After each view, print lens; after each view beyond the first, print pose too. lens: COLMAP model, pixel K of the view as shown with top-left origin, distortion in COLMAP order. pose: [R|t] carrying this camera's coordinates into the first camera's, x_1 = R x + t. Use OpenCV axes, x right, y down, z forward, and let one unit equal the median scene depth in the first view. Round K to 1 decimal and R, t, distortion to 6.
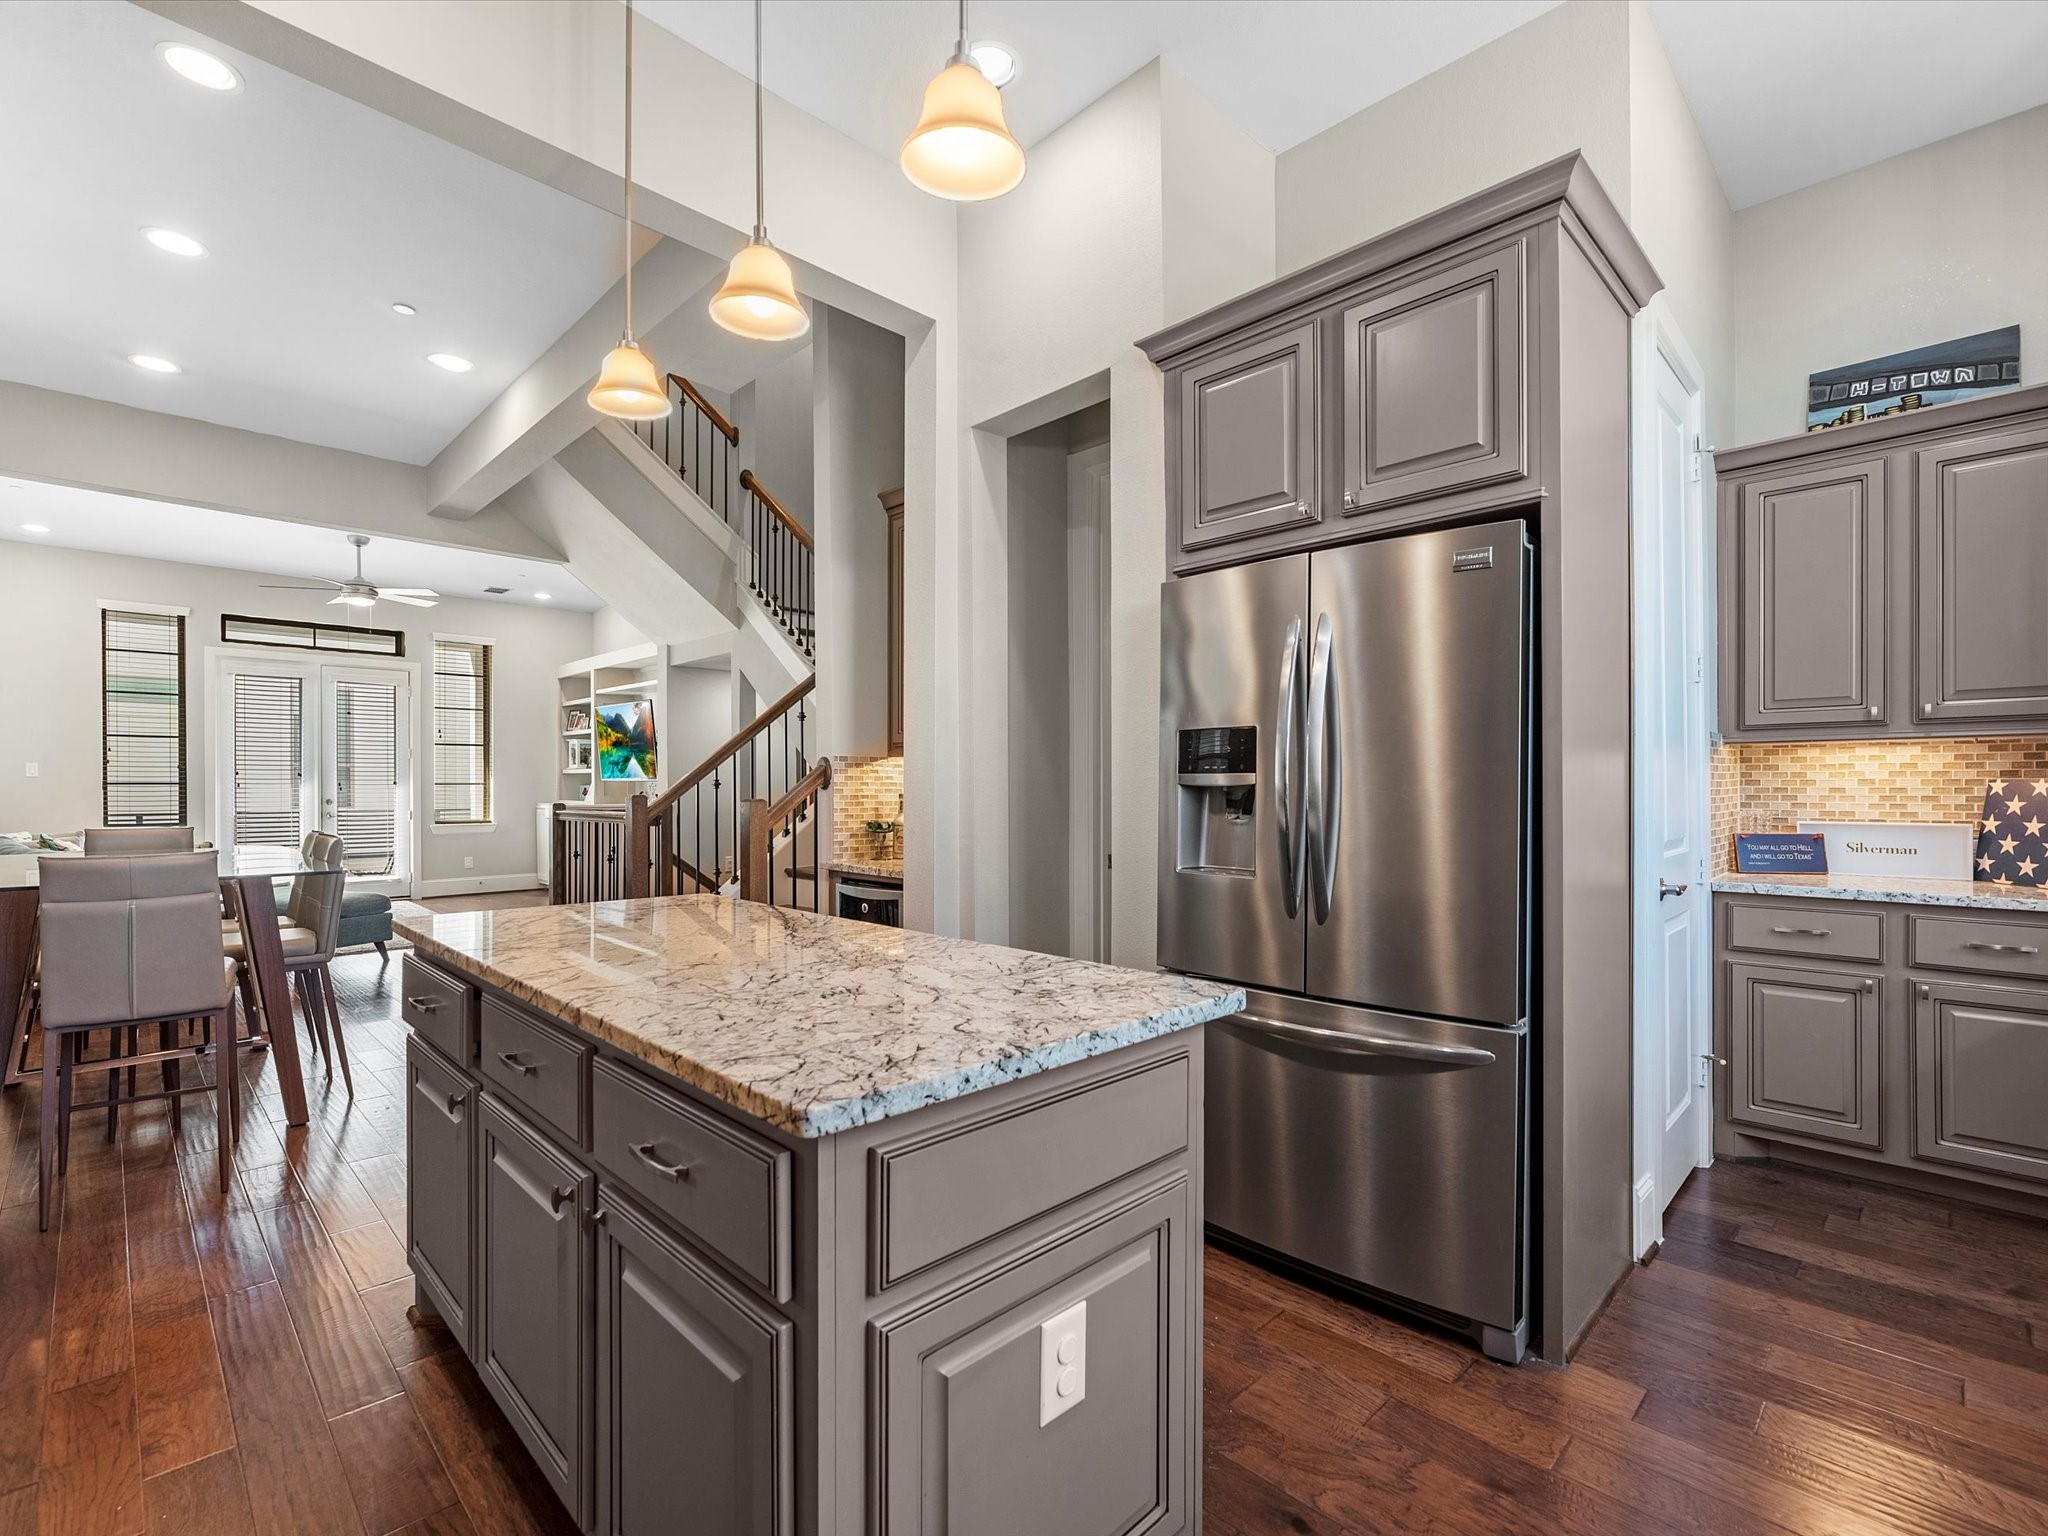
lens RADIAL K [[934.8, 0, 1025.5], [0, 934.8, 785.8], [0, 0, 1]] dist [-0.005282, 0.001083]
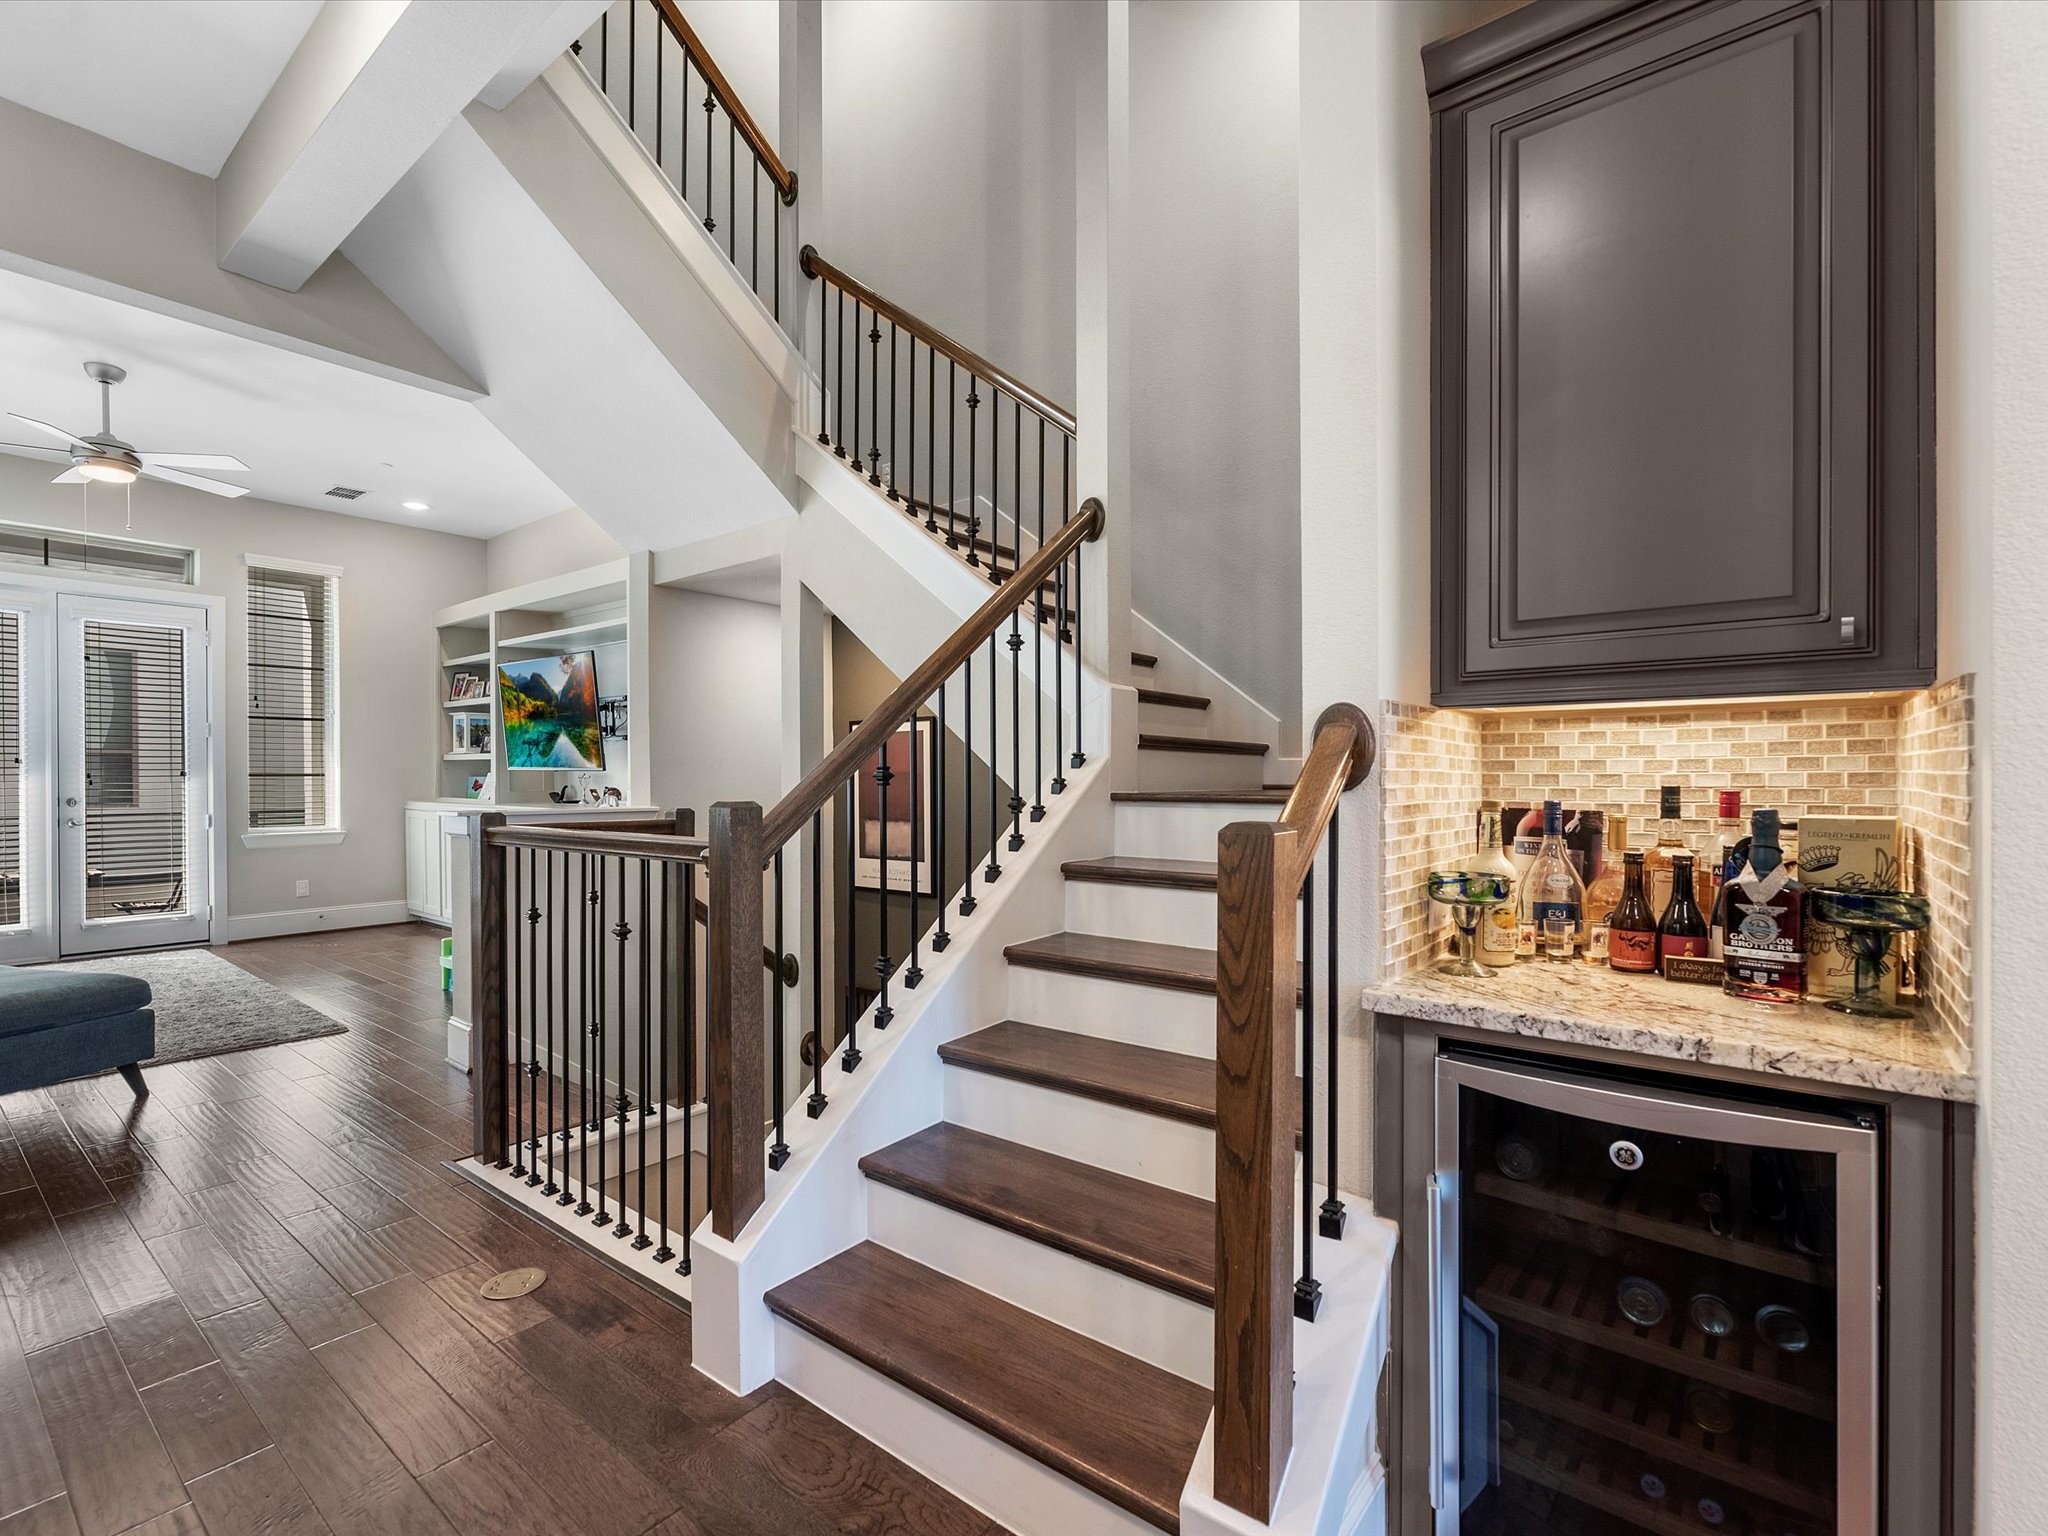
lens RADIAL K [[934.8, 0, 1029.0], [0, 934.8, 768.2], [0, 0, 1]] dist [-0.005282, 0.001083]
pose [[0.992365, -0.002721, 0.123303, -0.164633], [0.003397, 0.999980, -0.005271, -0.001341], [-0.123287, 0.005649, 0.992355, 0.276444]]
